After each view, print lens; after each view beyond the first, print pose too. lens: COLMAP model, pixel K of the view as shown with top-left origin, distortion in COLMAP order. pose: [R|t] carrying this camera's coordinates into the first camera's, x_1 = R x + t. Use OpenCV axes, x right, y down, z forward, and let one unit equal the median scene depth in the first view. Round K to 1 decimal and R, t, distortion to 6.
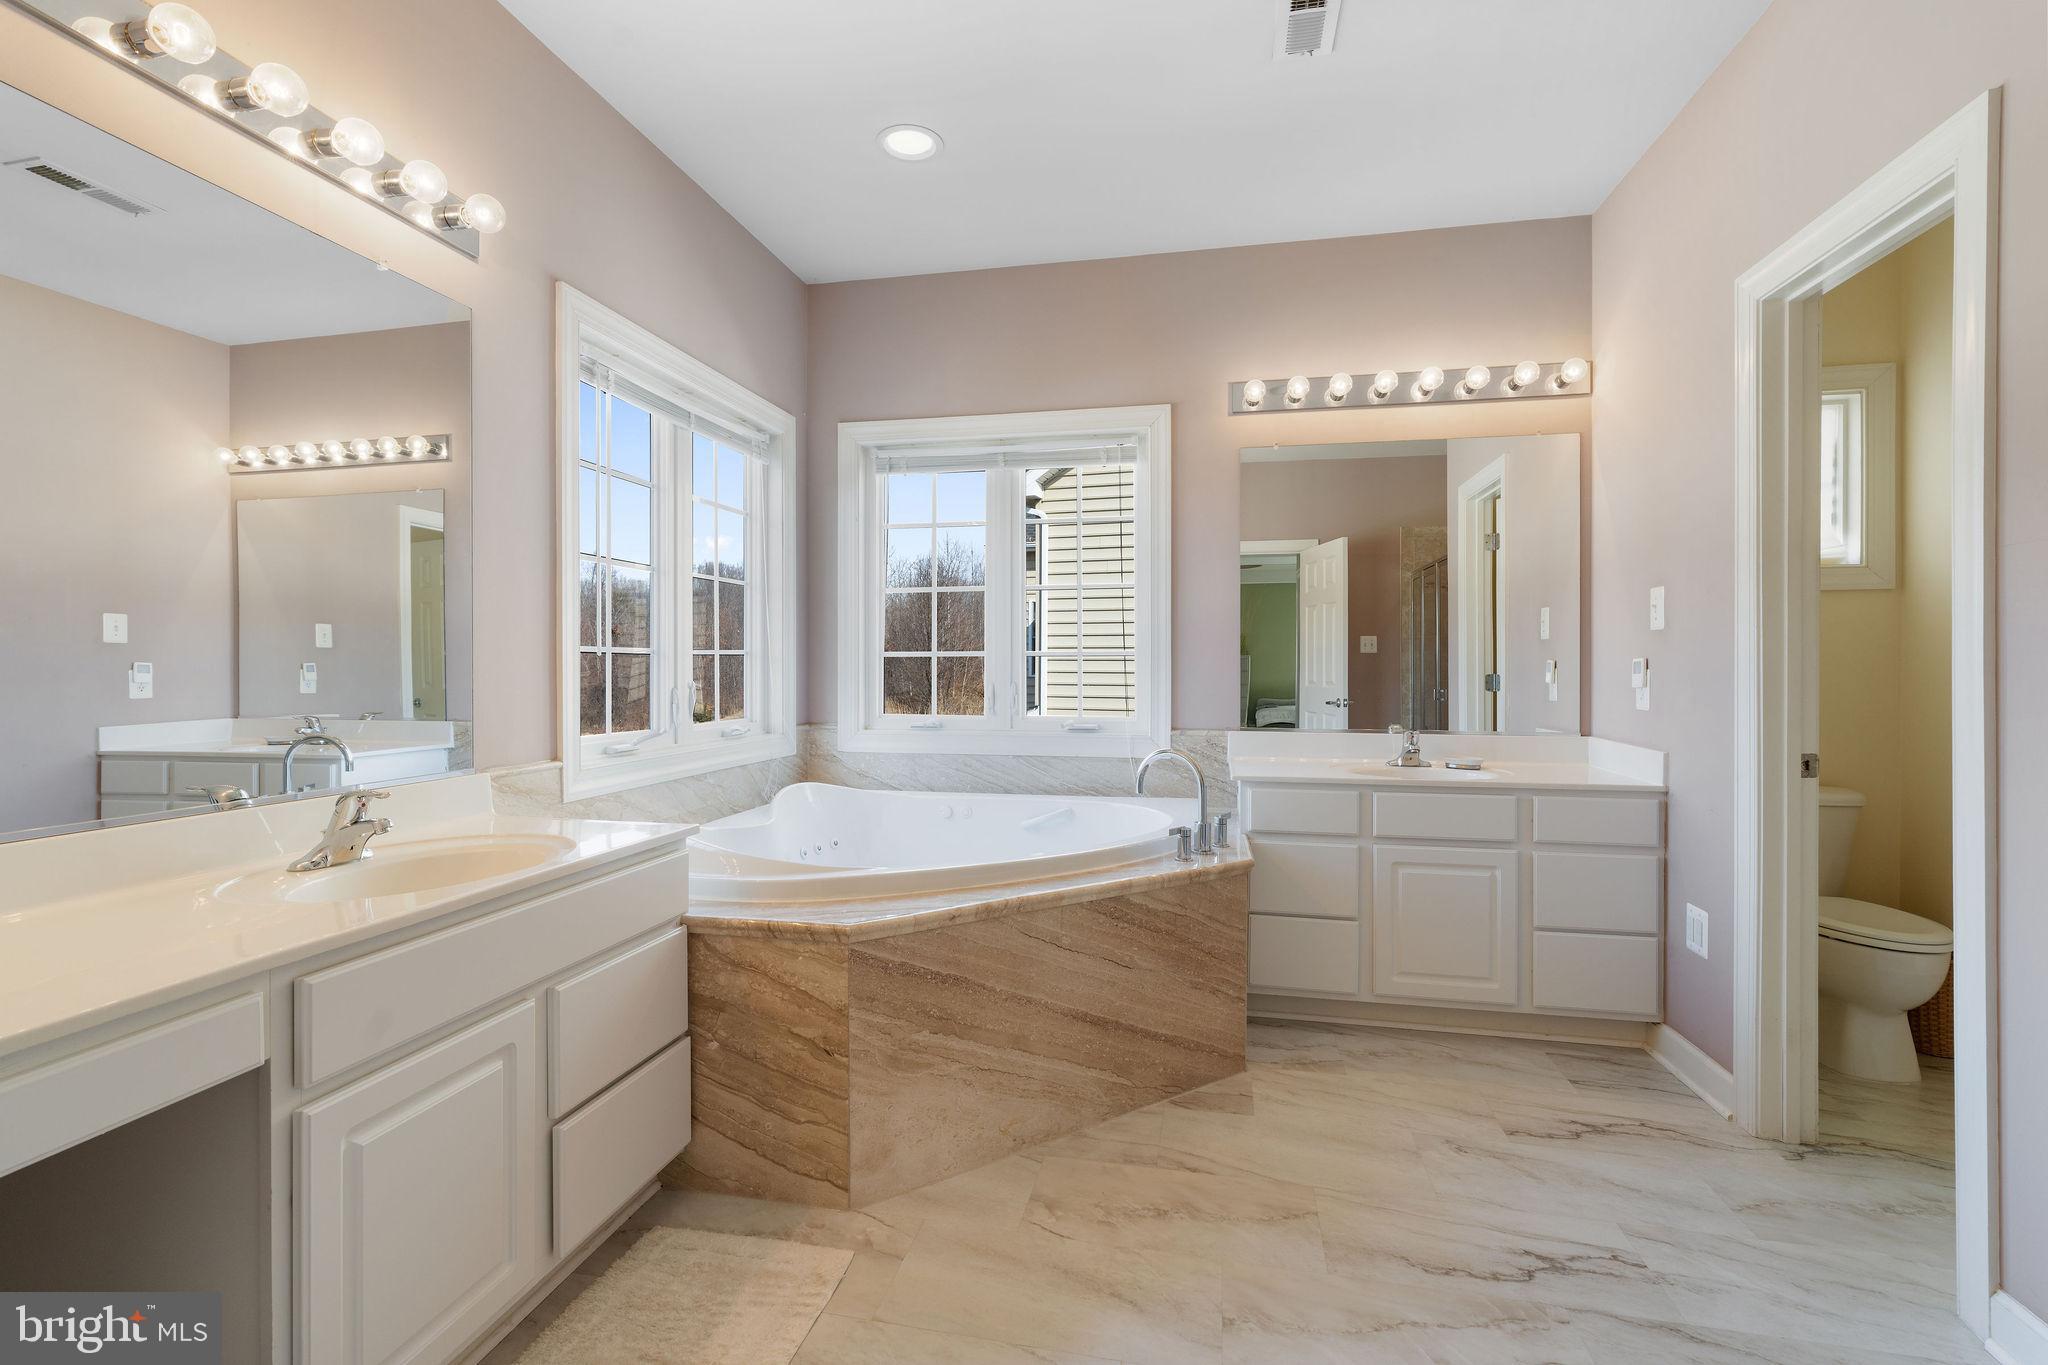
lens RADIAL K [[931.4, 0, 1024.0], [0, 931.4, 682.5], [0, 0, 1]] dist [0.000130, 0.000223]
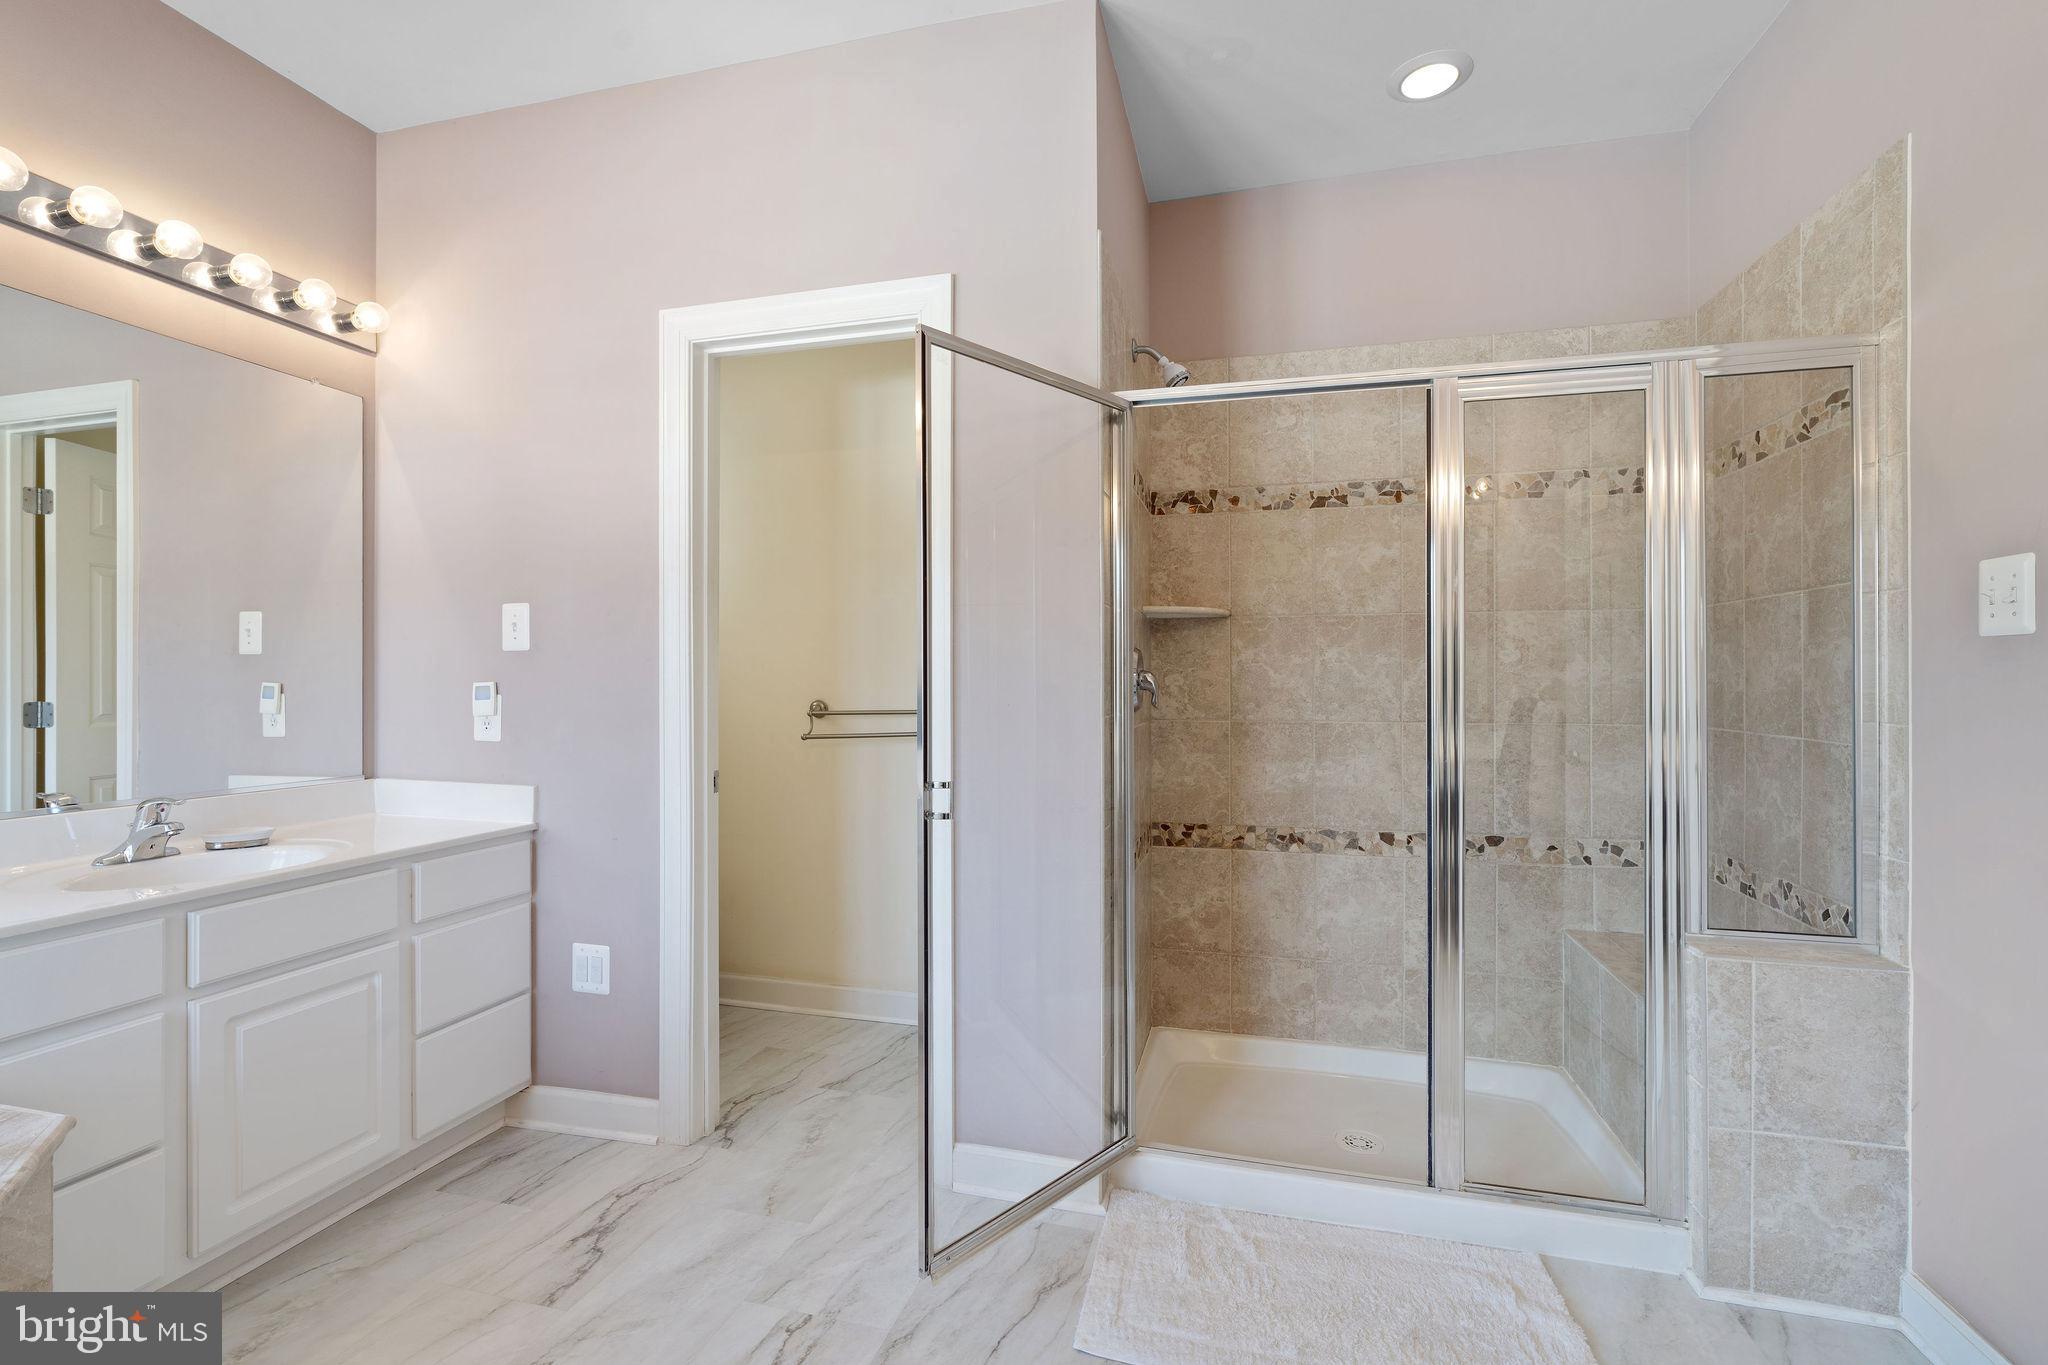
lens RADIAL K [[919.0, 0, 1024.0], [0, 919.0, 682.5], [0, 0, 1]] dist [-0.002931, -0.000629]
pose [[0.056296, -0.002743, 0.998410, -0.178181], [0.018339, 0.999830, 0.001713, -0.018824], [-0.998246, 0.018214, 0.056337, 0.469277]]
